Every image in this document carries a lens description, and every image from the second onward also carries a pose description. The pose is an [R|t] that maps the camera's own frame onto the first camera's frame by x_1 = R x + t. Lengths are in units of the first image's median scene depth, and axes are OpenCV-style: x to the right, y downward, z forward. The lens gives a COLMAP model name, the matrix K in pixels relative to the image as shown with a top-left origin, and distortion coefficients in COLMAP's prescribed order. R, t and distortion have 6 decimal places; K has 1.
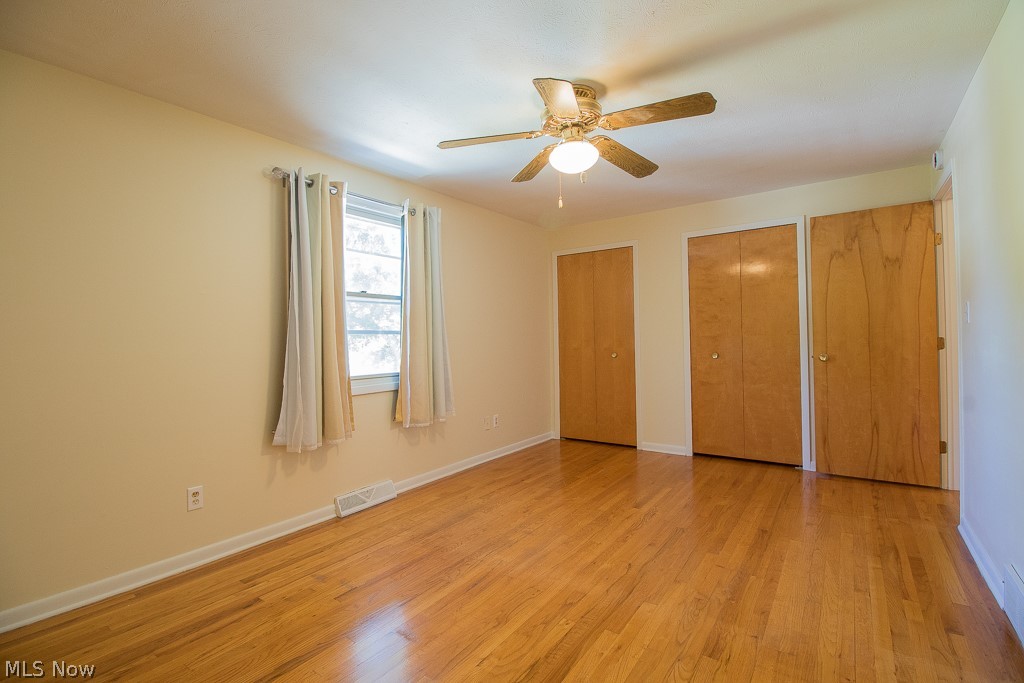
lens RADIAL K [[472.2, 0, 515.2], [0, 472.2, 336.4], [0, 0, 1]] dist [0.000607, -0.012832]
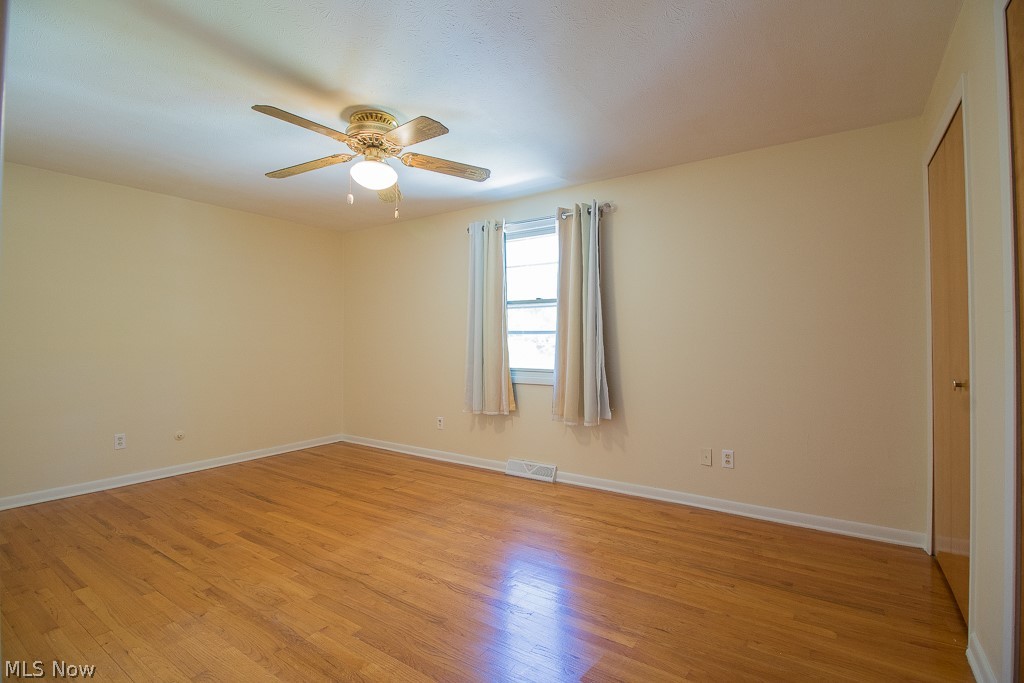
lens RADIAL K [[472.2, 0, 515.2], [0, 472.2, 336.4], [0, 0, 1]] dist [0.000607, -0.012832]
pose [[0.020728, 0.007154, -0.999760, 0.913794], [0.005164, 0.999960, 0.007262, -0.008243], [0.999772, -0.005314, 0.020691, 0.969898]]
